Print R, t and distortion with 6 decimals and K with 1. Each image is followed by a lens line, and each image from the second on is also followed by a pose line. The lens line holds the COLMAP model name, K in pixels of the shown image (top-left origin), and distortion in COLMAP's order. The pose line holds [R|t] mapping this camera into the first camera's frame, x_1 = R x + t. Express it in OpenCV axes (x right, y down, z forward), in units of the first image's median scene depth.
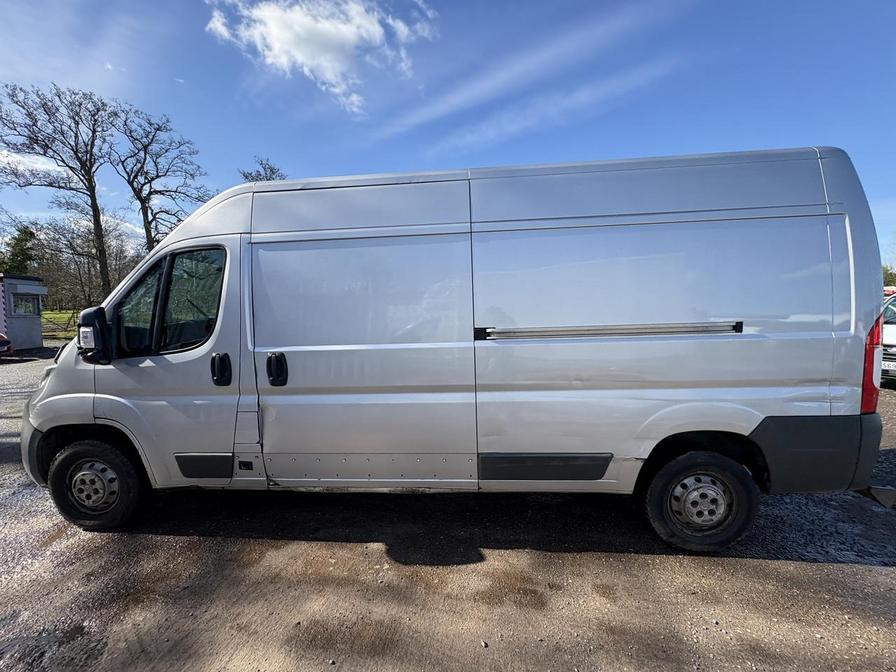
lens RADIAL K [[357.0, 0, 448.7], [0, 357.0, 335.9], [0, 0, 1]] dist [0.003340, -0.000950]
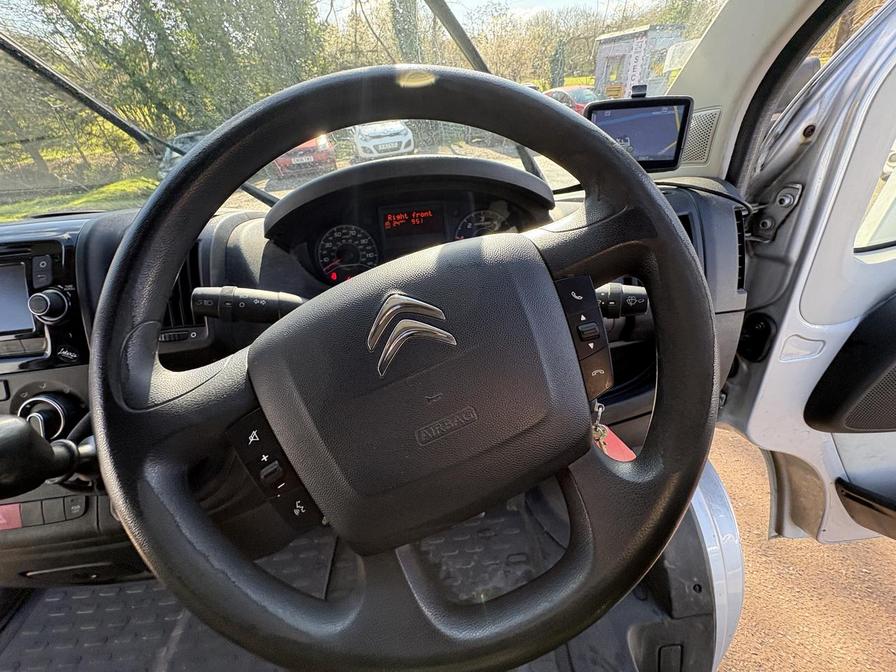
lens RADIAL K [[357.0, 0, 450.3], [0, 357.0, 336.4], [0, 0, 1]] dist [0.003340, -0.000950]
pose [[0.155992, 0.540707, -0.826621, -0.087965], [0.011246, 0.835840, 0.548859, -0.010437], [0.987694, -0.094914, 0.124303, 0.183497]]
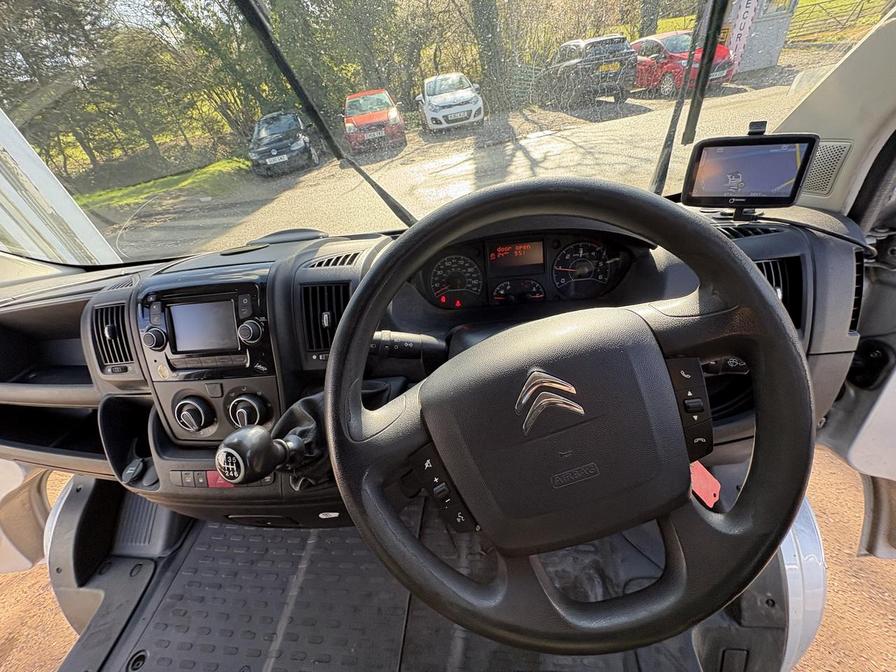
lens RADIAL K [[357.0, 0, 449.9], [0, 357.0, 337.1], [0, 0, 1]] dist [0.003340, -0.000950]
pose [[-0.003048, 0.606423, -0.795136, -0.087296], [0.075180, 0.793029, 0.604527, -0.015800], [0.997165, -0.057936, -0.048008, 0.180474]]
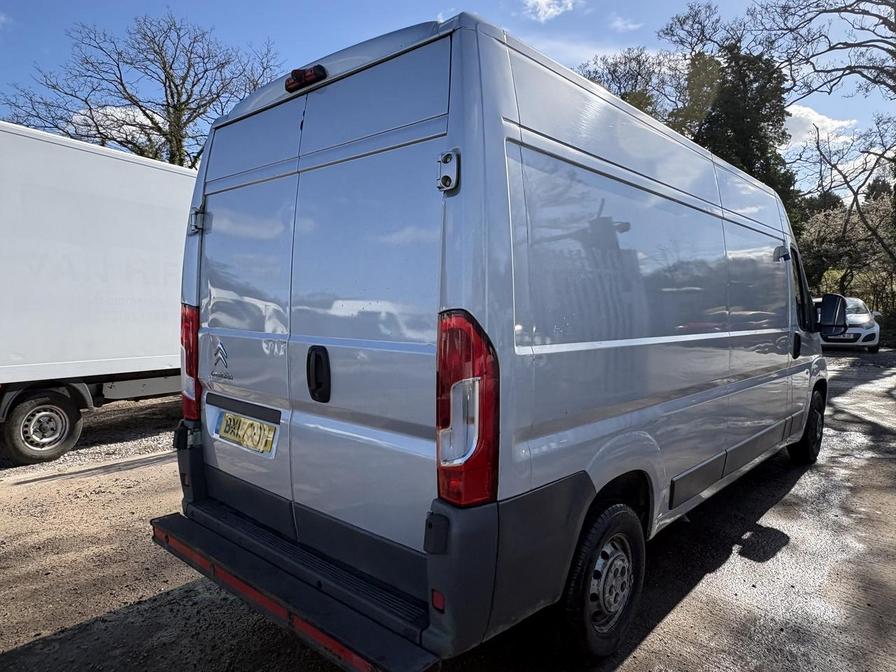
lens RADIAL K [[591.3, 0, 448.5], [0, 591.3, 329.0], [0, 0, 1]] dist [-0.009781, 0.006682]
pose [[-0.614731, 0.051432, -0.787059, 0.194639], [-0.052519, 0.992988, 0.105910, -0.019324], [0.786987, 0.106442, -0.607719, 0.244020]]
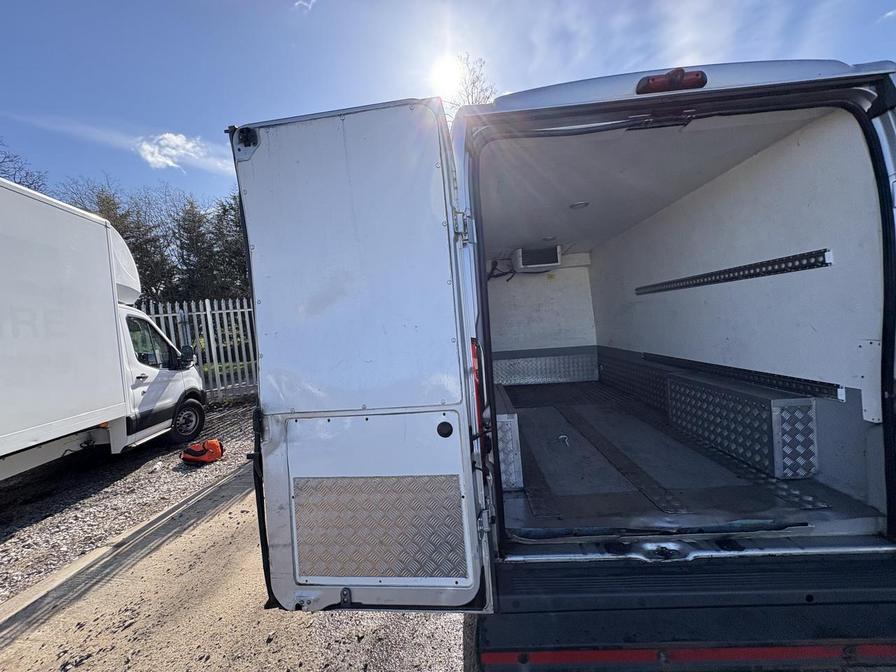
lens RADIAL K [[357.0, 0, 442.8], [0, 357.0, 333.3], [0, 0, 1]] dist [0.003340, -0.000950]
pose [[0.016145, 0.055220, -0.998344, 0.186547], [-0.001577, 0.998474, 0.055202, -0.010728], [0.999868, 0.000684, 0.016207, 0.095568]]
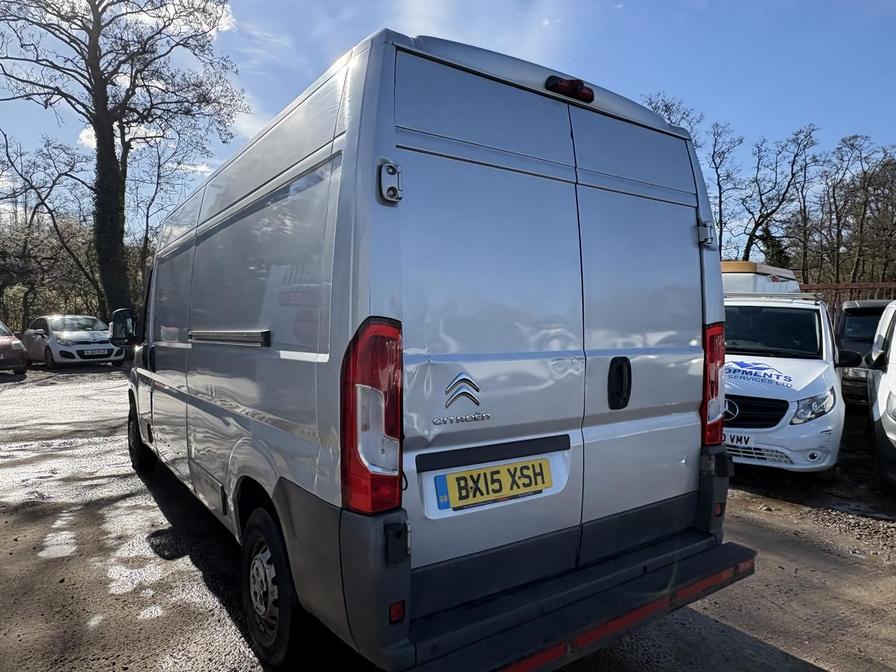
lens RADIAL K [[591.3, 0, 450.6], [0, 591.3, 333.4], [0, 0, 1]] dist [-0.009781, 0.006682]
pose [[0.639981, 0.033266, -0.767670, 0.192162], [-0.072224, 0.997244, -0.016997, -0.003114], [0.764989, 0.066322, 0.640620, 0.050410]]
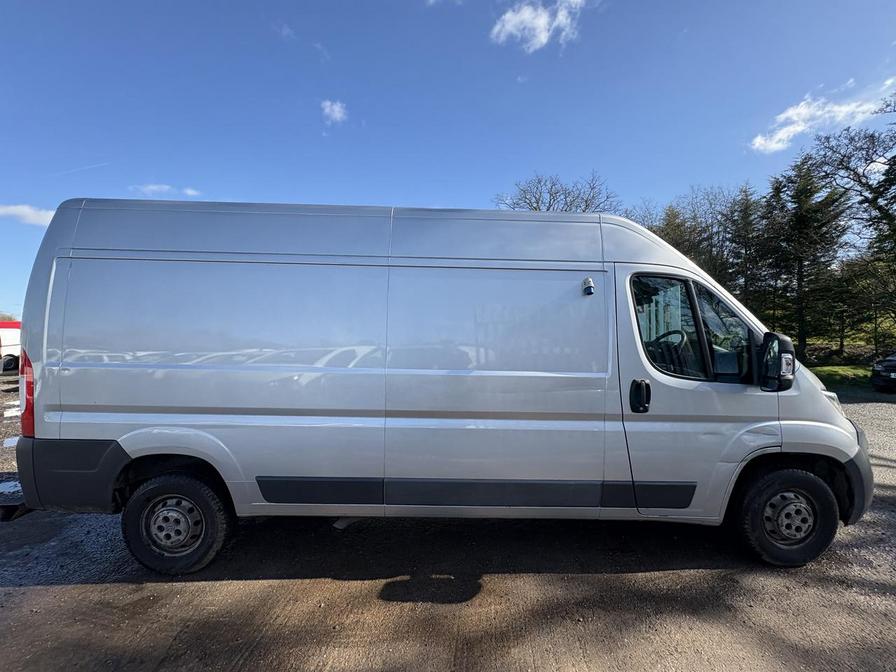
lens RADIAL K [[350.7, 0, 447.1], [0, 350.7, 333.5], [0, 0, 1]] dist [0.002720, 0.000375]
pose [[-0.995893, 0.008915, -0.090095, -0.005305], [0.001463, 0.996594, 0.082449, -0.025054], [0.090524, 0.081978, -0.992514, 0.317364]]
